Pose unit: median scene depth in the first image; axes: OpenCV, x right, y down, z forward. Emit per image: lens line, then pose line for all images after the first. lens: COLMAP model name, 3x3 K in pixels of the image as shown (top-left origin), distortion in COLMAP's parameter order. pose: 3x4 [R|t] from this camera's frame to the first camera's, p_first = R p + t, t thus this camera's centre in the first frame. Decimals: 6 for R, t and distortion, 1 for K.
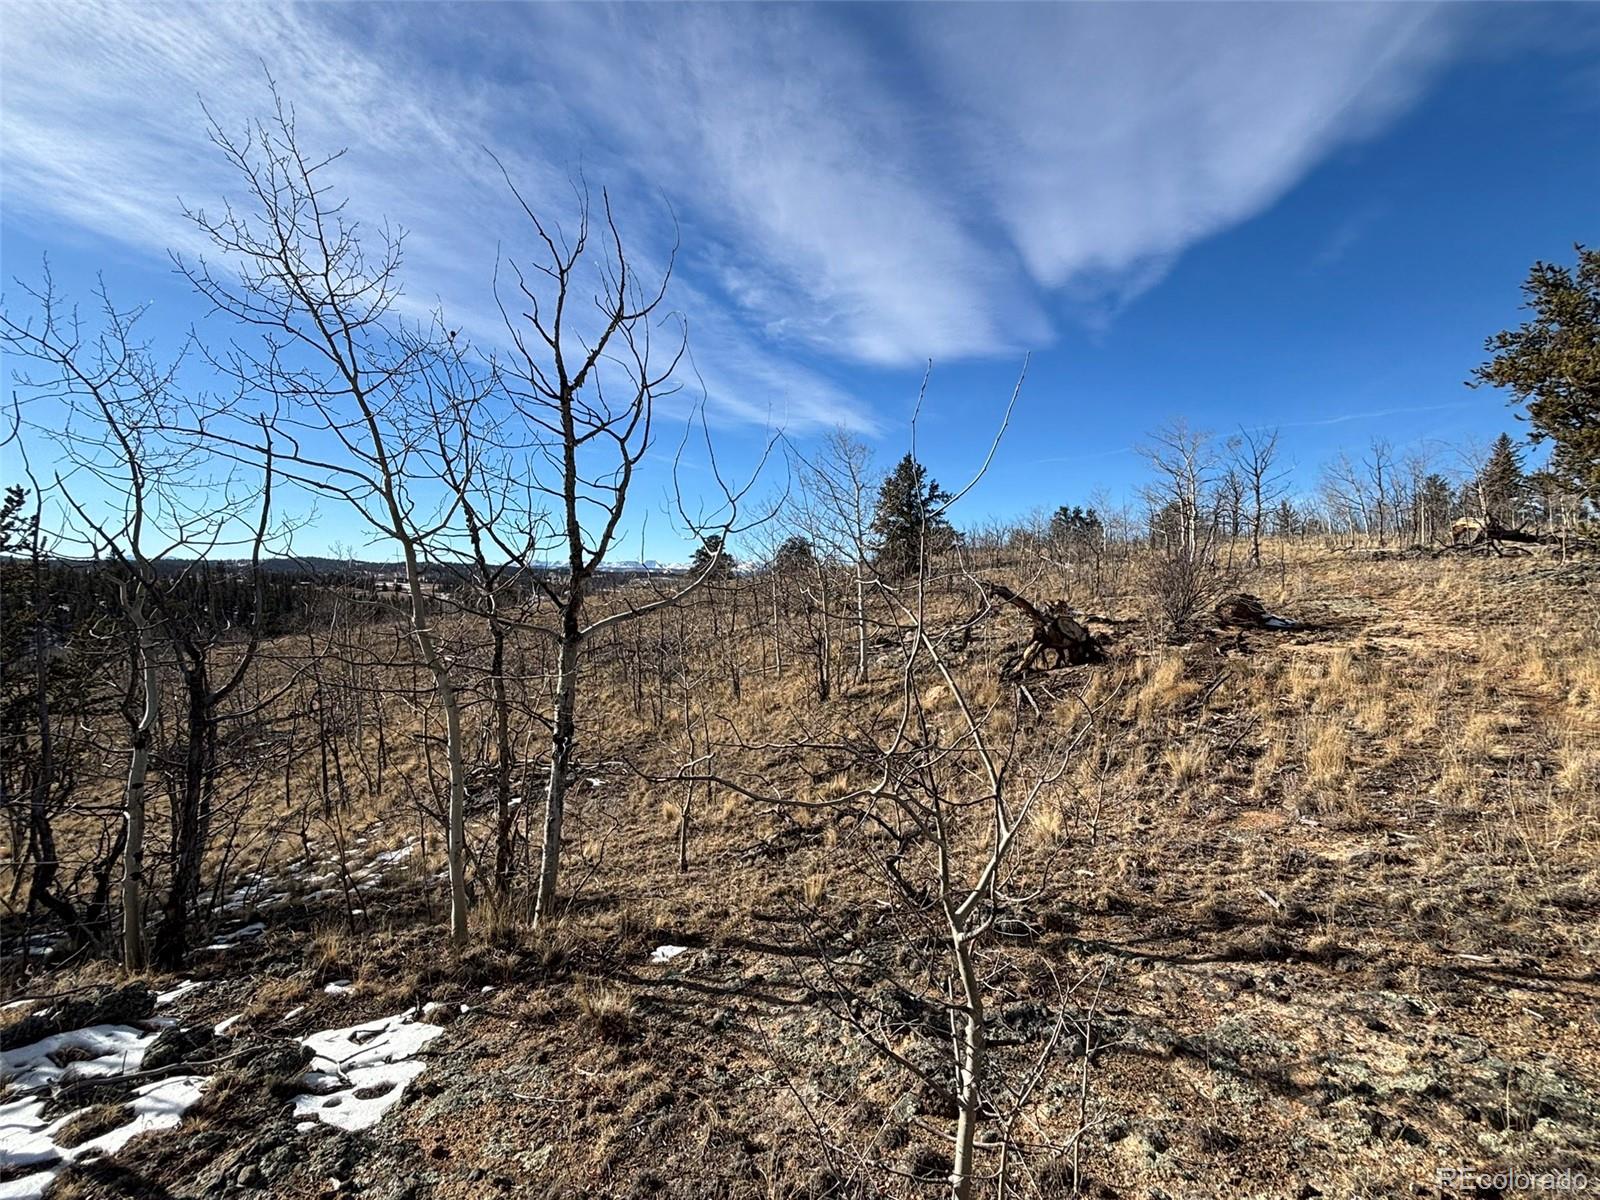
lens RADIAL K [[716.1, 0, 790.4], [0, 716.1, 604.2], [0, 0, 1]] dist [-0.003859, 0.003511]
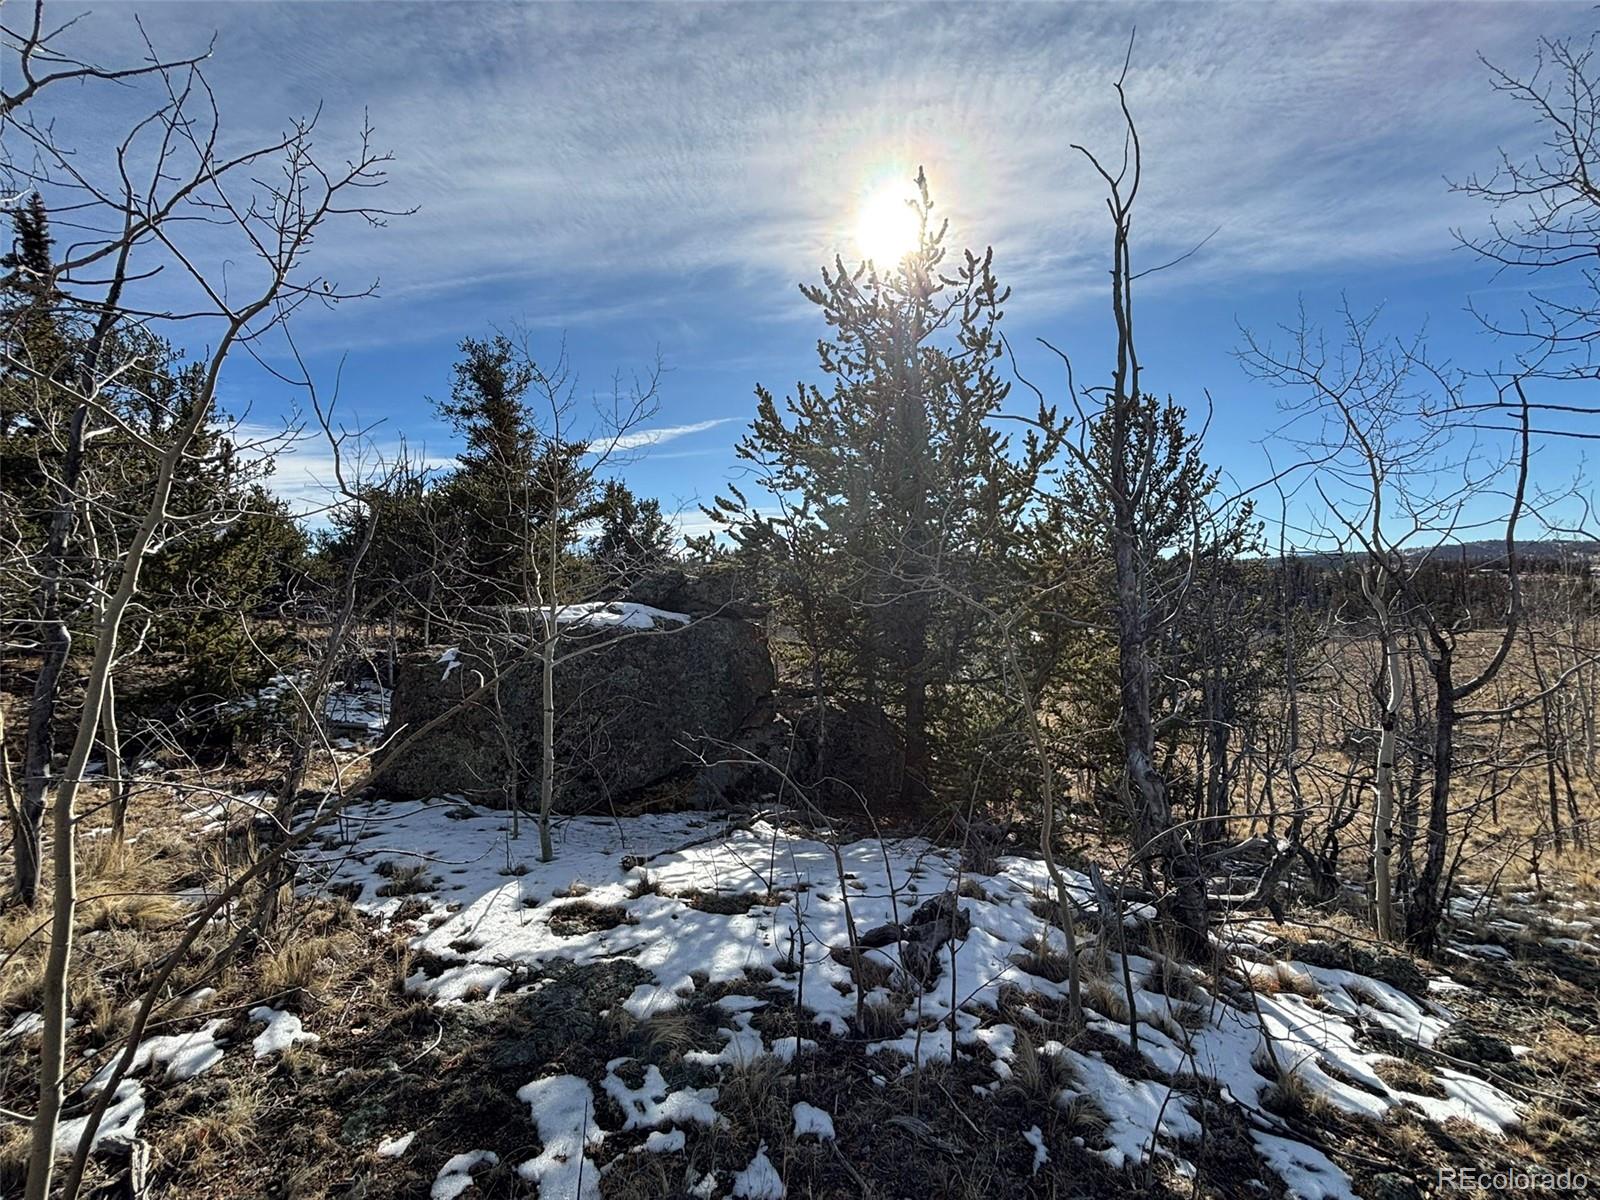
lens RADIAL K [[730.5, 0, 819.0], [0, 730.5, 597.3], [0, 0, 1]] dist [0.002228, 0.001157]
pose [[0.266005, -0.001663, -0.963970, -0.094177], [0.002430, 0.999996, -0.001055, 0.006480], [0.963969, -0.002061, 0.266008, -0.078937]]
